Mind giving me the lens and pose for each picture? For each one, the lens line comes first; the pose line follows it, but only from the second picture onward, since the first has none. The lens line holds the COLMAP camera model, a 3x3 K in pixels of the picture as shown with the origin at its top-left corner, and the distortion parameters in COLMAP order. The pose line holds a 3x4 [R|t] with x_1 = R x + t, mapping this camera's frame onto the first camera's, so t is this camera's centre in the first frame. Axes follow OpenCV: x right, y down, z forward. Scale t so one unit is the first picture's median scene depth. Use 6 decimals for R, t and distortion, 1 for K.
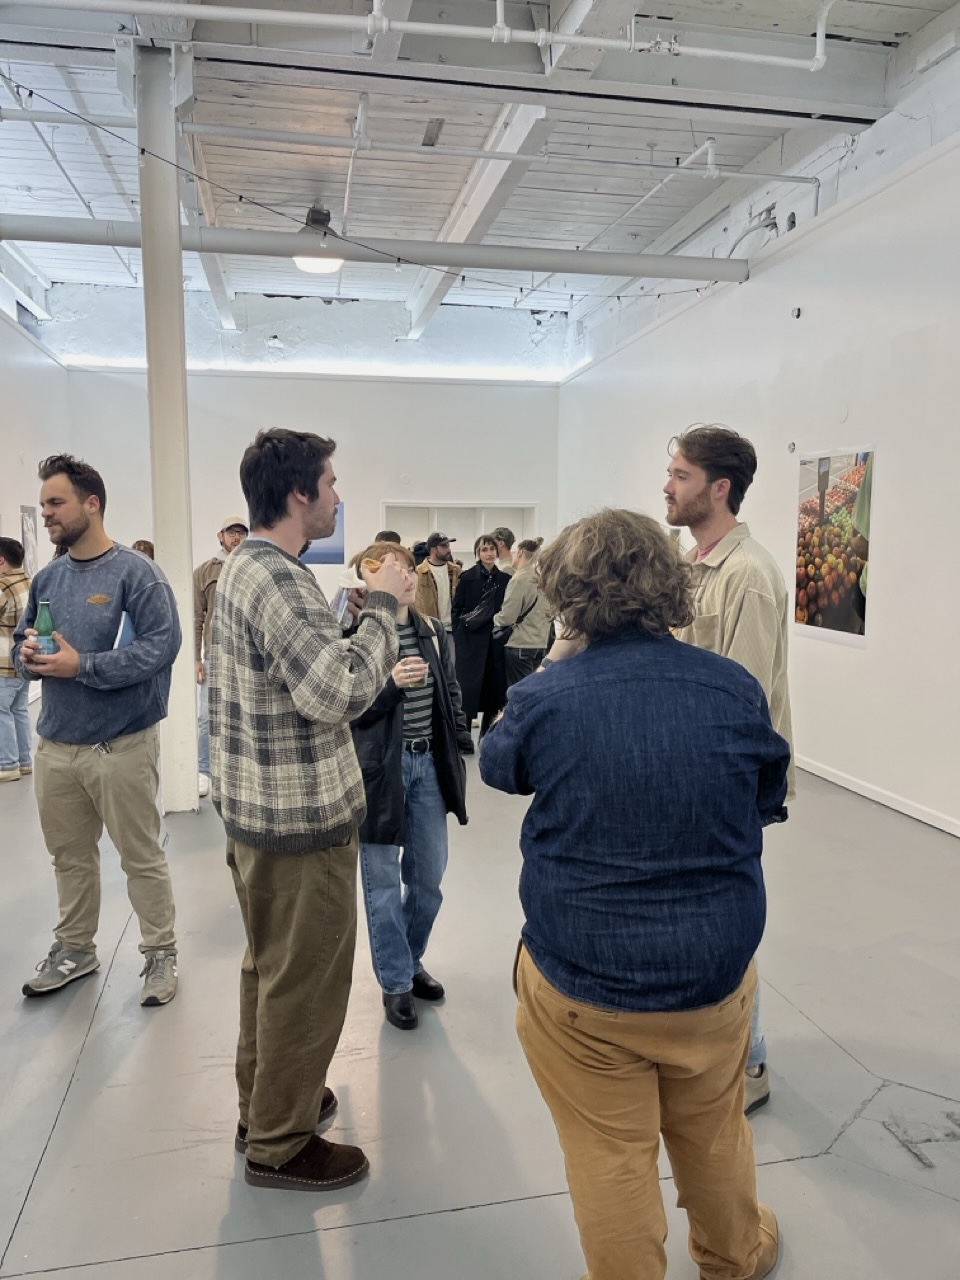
lens RADIAL K [[957.7, 0, 468.0], [0, 957.7, 640.9], [0, 0, 1]] dist [0.031857, -0.055247]
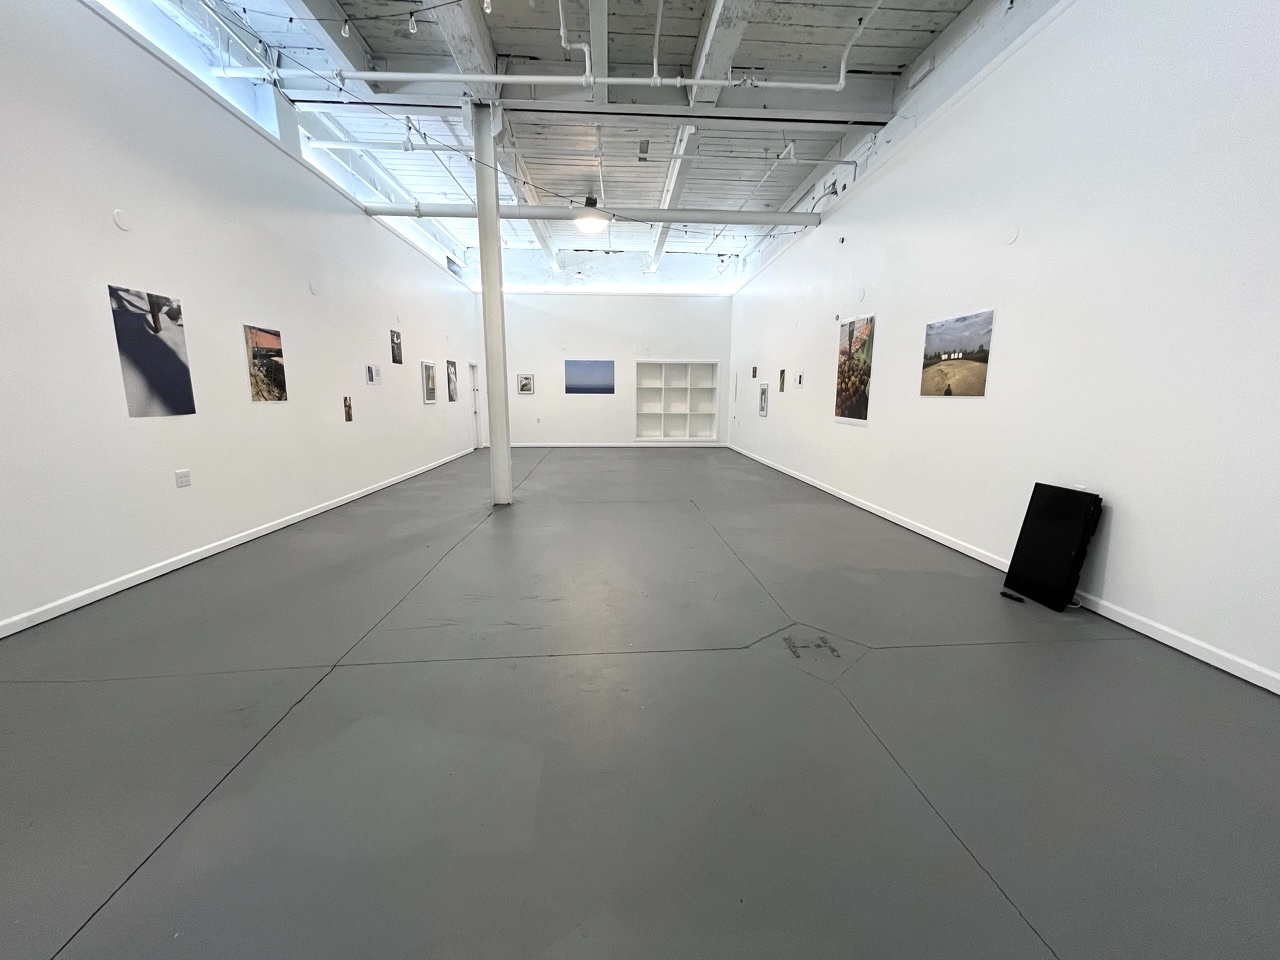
lens RADIAL K [[510.3, 0, 641.4], [0, 510.3, 484.7], [0, 0, 1]] dist [-0.007706, 0.000751]
pose [[0.991726, 0.022283, -0.126424, 0.106720], [-0.013189, 0.997294, 0.072319, 0.048595], [0.127693, -0.070053, 0.989337, -0.011627]]
